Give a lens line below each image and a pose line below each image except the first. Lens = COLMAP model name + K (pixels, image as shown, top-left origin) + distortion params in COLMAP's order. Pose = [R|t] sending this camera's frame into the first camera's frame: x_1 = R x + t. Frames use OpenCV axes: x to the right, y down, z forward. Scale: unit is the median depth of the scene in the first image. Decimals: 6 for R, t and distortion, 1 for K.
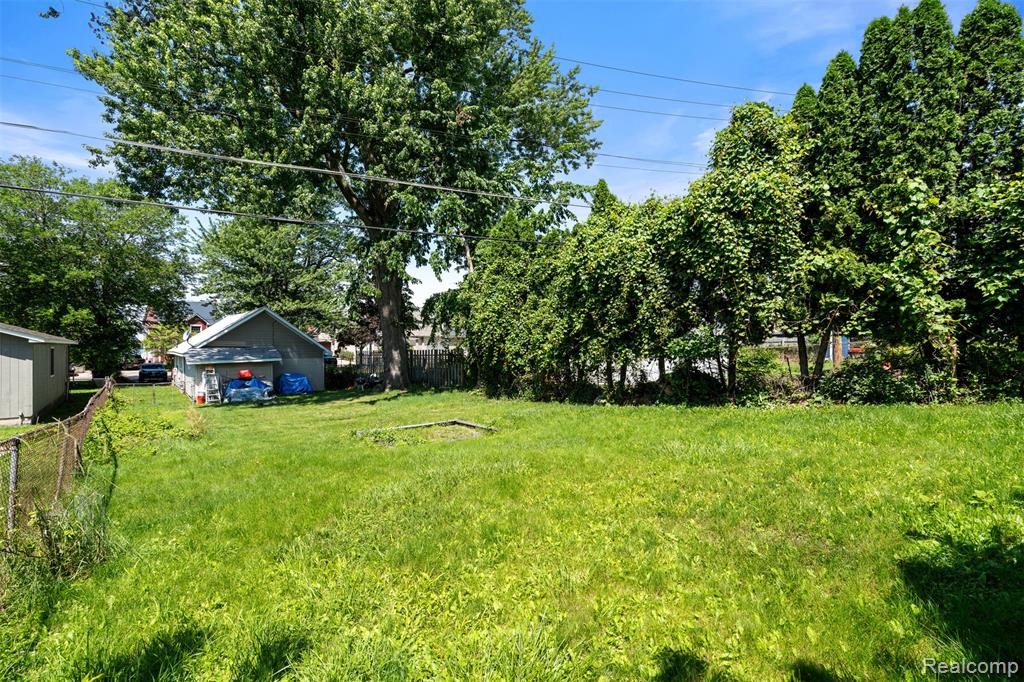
lens RADIAL K [[463.6, 0, 517.0], [0, 463.6, 340.6], [0, 0, 1]] dist [-0.005446, 0.003282]
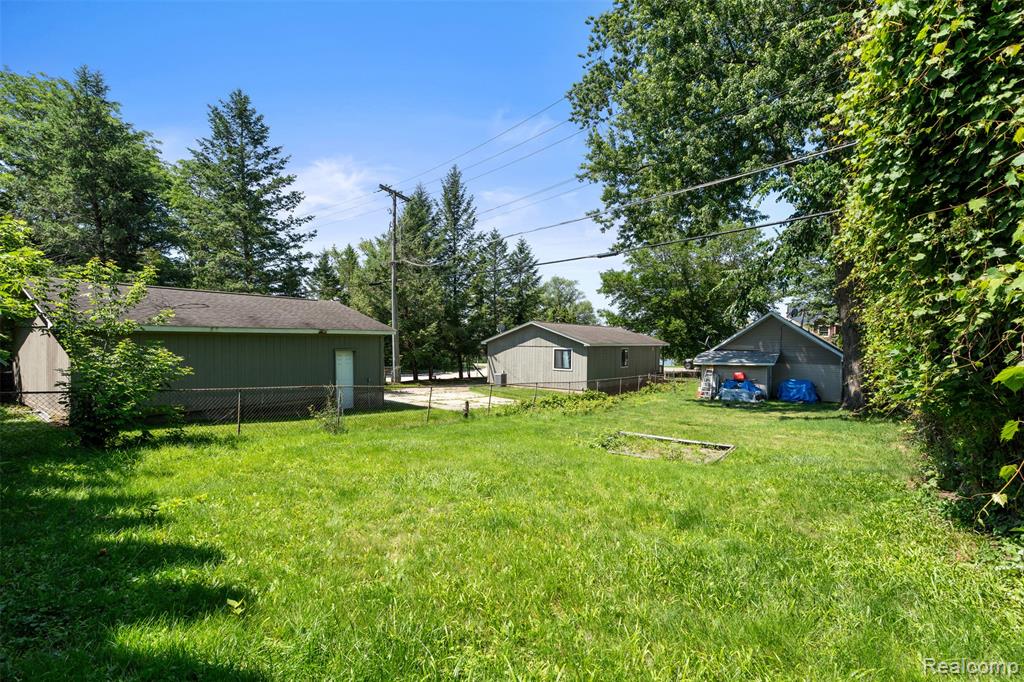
lens RADIAL K [[463.6, 0, 507.4], [0, 463.6, 345.2], [0, 0, 1]] dist [-0.005446, 0.003282]
pose [[0.240629, 0.013504, -0.970523, 0.478951], [0.002407, 0.999892, 0.014509, -0.023491], [0.970614, -0.005827, 0.240571, 0.314317]]
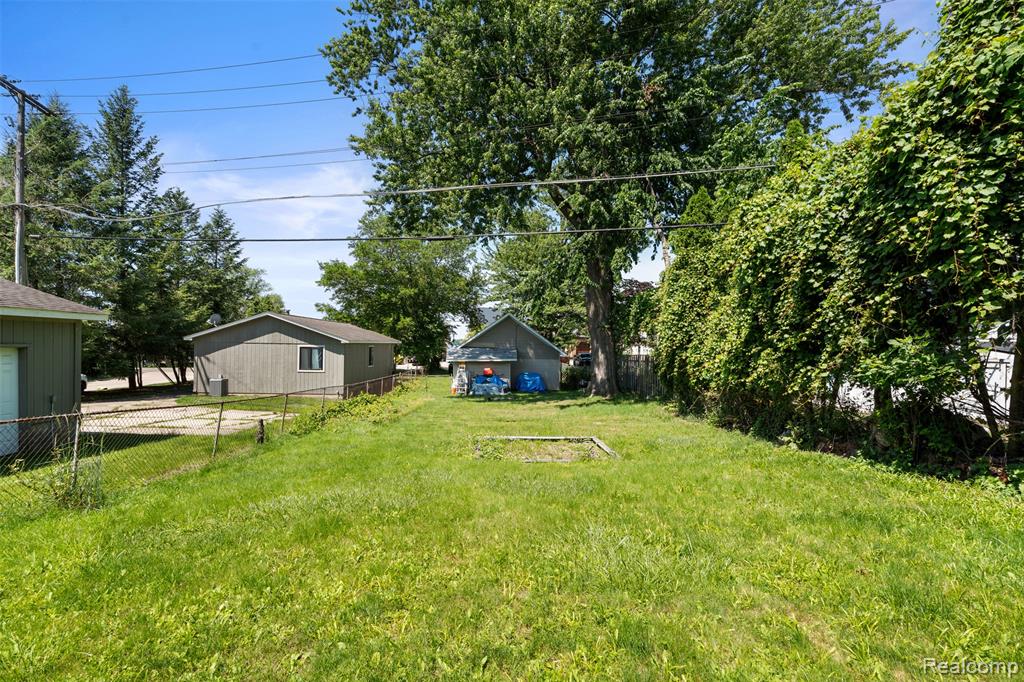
lens RADIAL K [[463.6, 0, 509.1], [0, 463.6, 340.1], [0, 0, 1]] dist [-0.005446, 0.003282]
pose [[0.792854, 0.009220, -0.609342, 0.236515], [-0.009141, 0.999953, 0.003236, -0.014619], [0.609343, 0.003005, 0.792901, 0.160520]]
